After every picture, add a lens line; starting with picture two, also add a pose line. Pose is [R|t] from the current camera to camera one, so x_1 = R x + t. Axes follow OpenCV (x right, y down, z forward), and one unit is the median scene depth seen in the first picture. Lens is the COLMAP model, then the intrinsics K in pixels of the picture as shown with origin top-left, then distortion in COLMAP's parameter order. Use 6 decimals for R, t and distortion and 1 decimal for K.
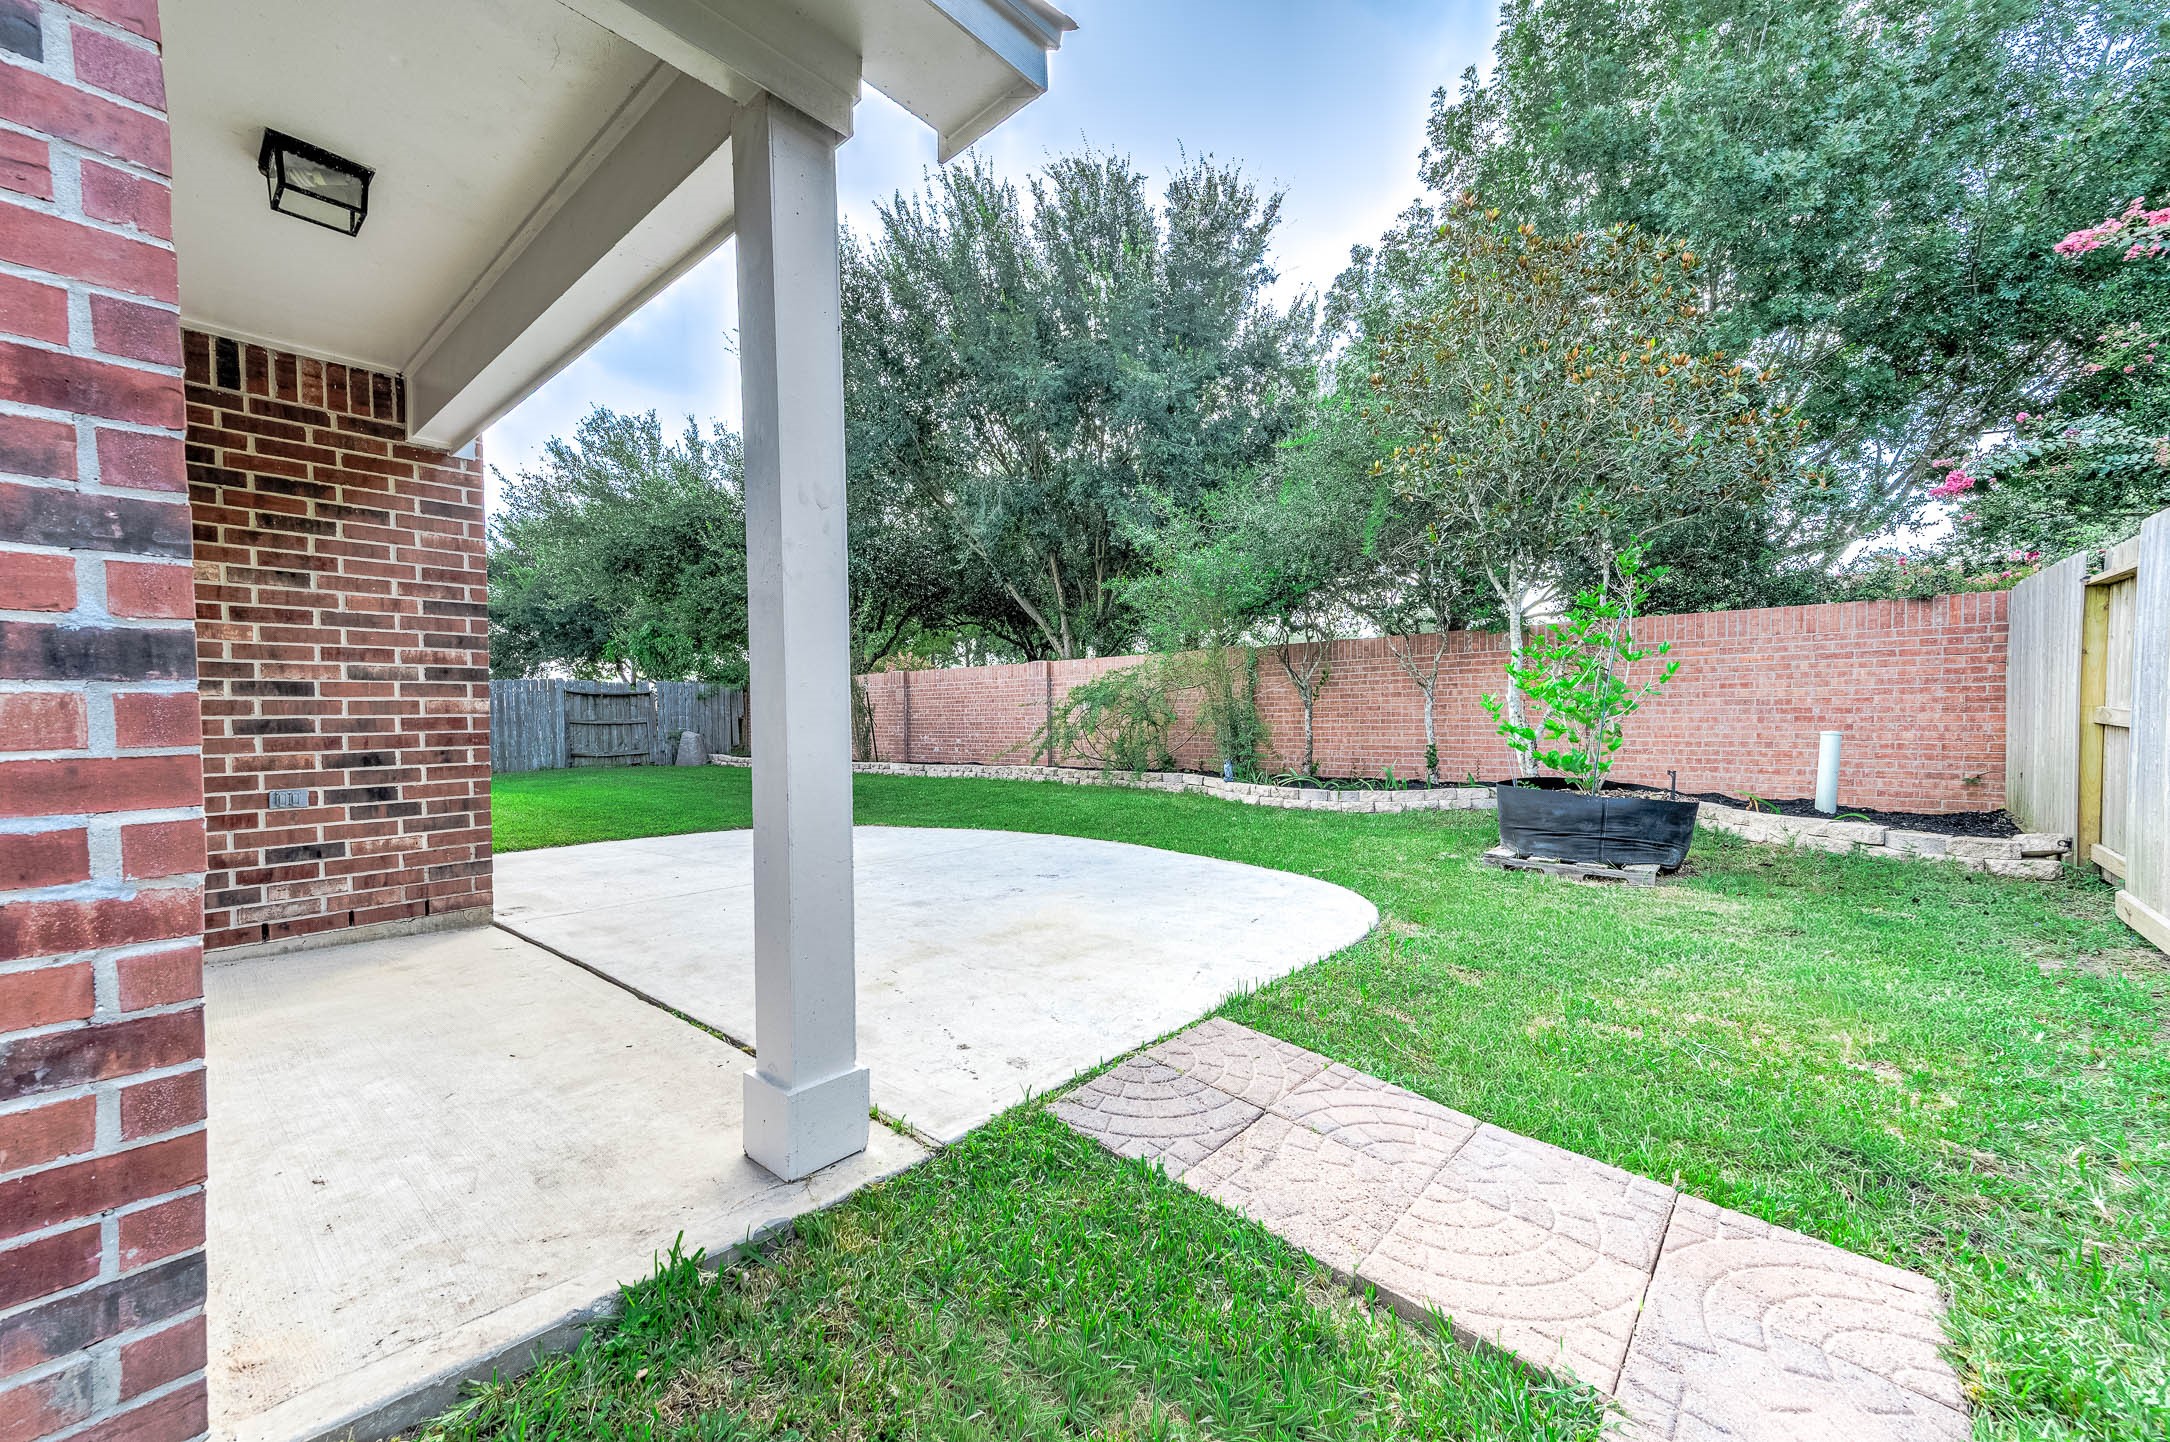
lens RADIAL K [[851.6, 0, 1096.2], [0, 851.6, 727.5], [0, 0, 1]] dist [0.003380, 0.000101]
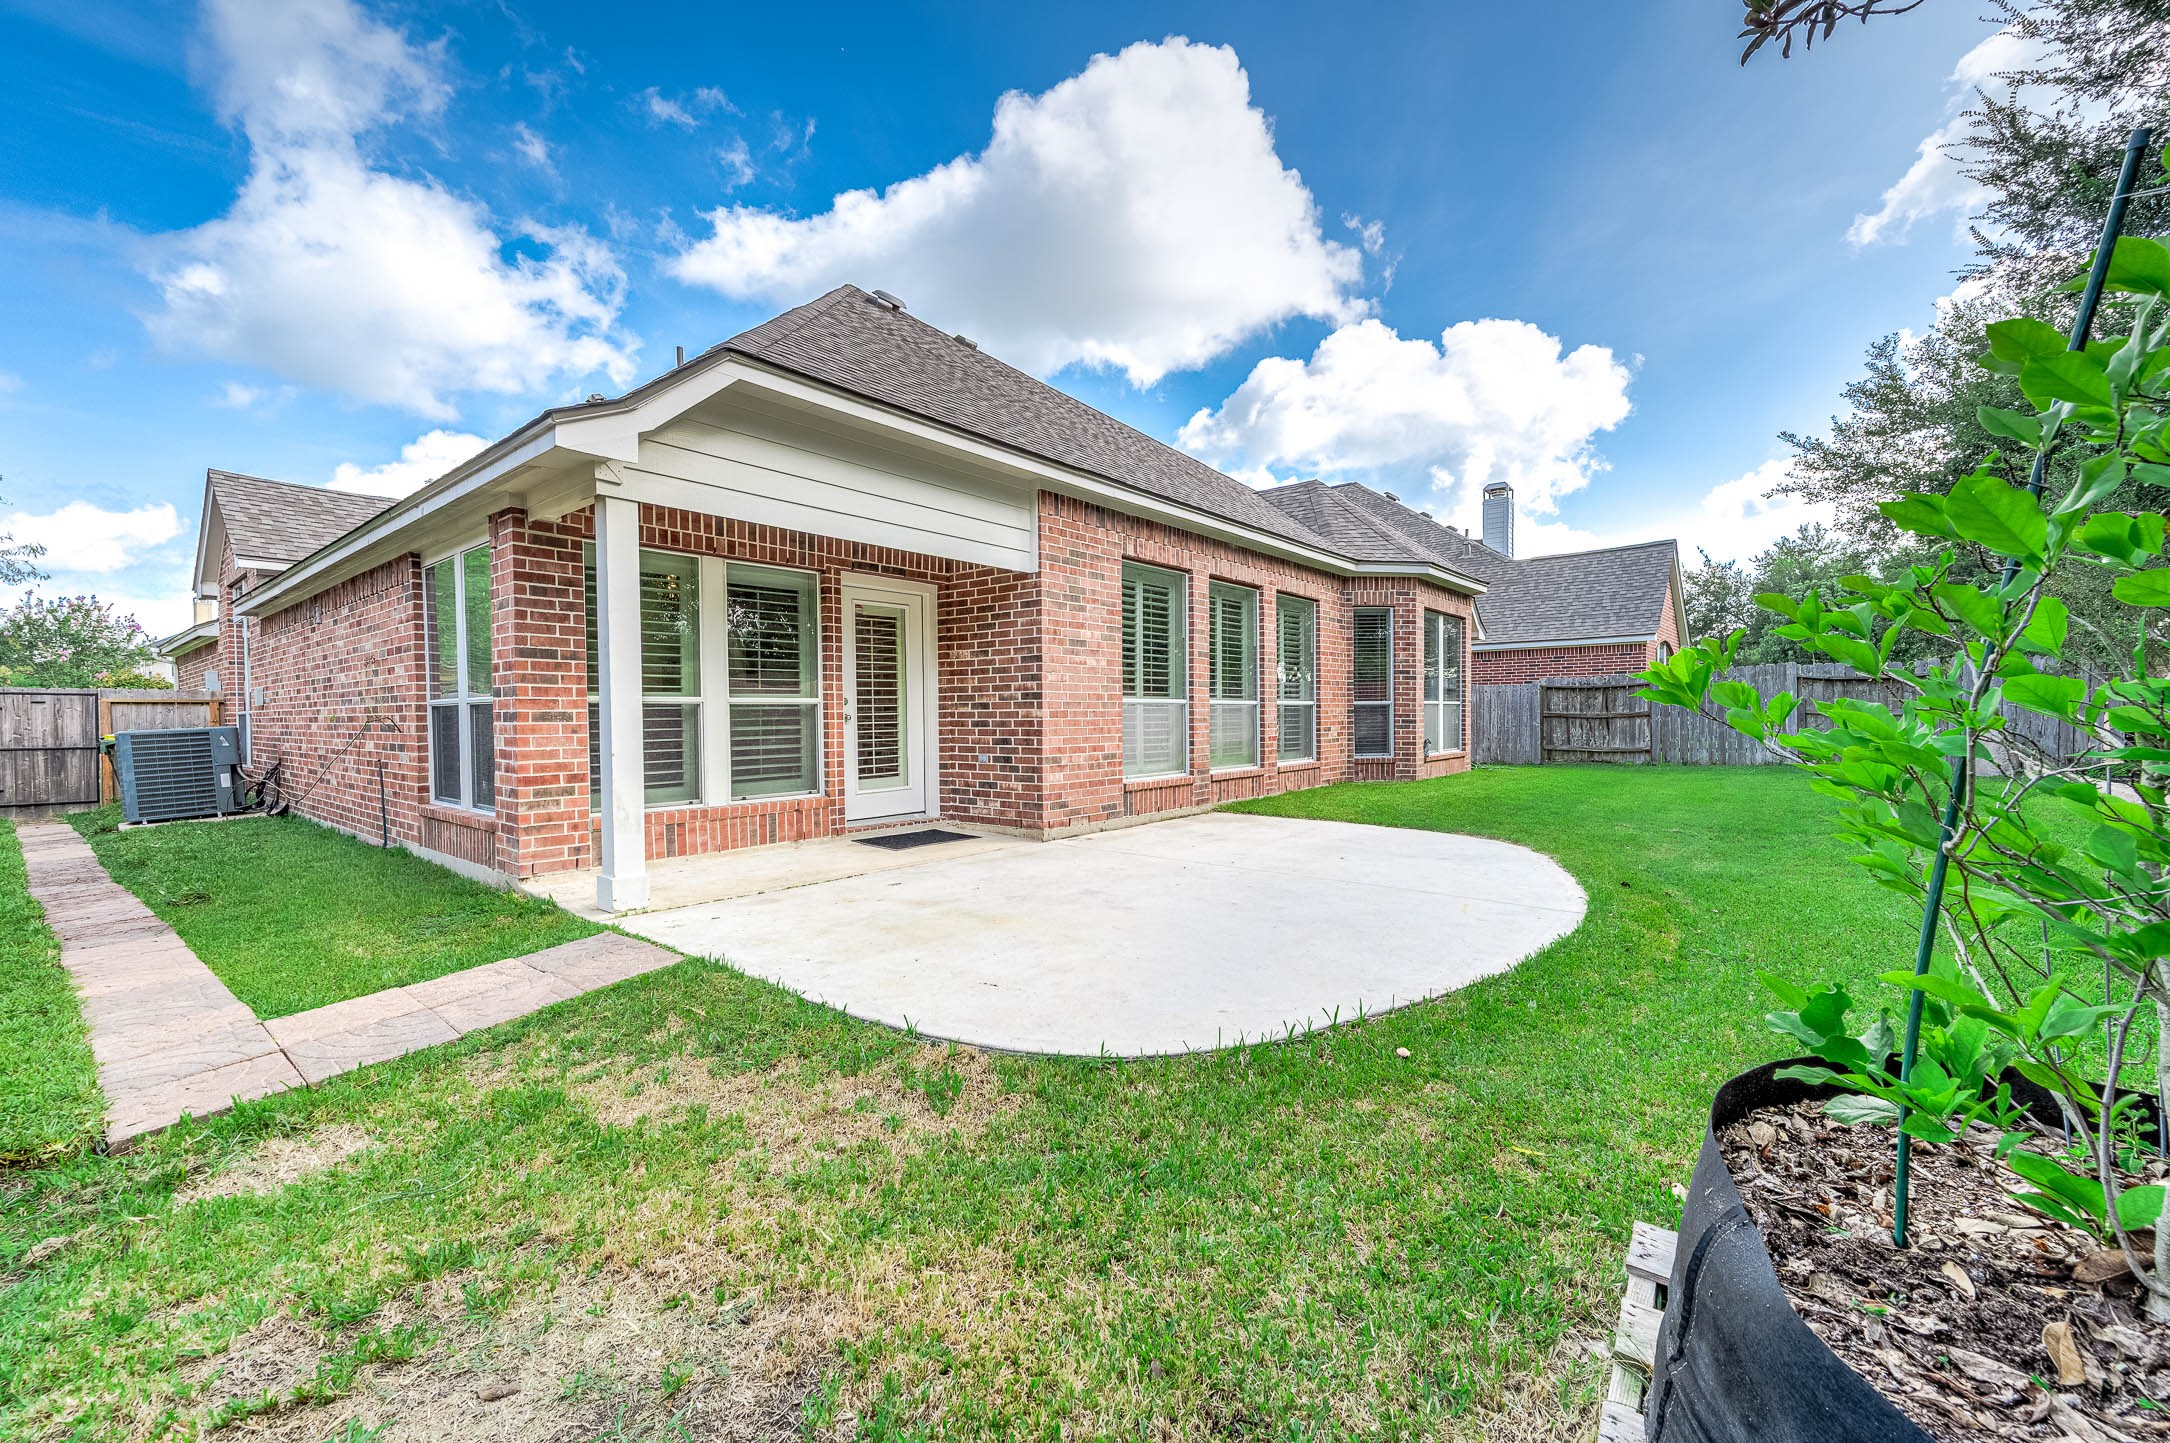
lens RADIAL K [[851.6, 0, 1099.6], [0, 851.6, 719.6], [0, 0, 1]] dist [0.003380, 0.000101]
pose [[0.022298, 0.020475, -0.999542, 1.117595], [-0.005133, 0.999779, 0.020365, -0.054404], [0.999738, 0.004677, 0.022398, 1.203722]]
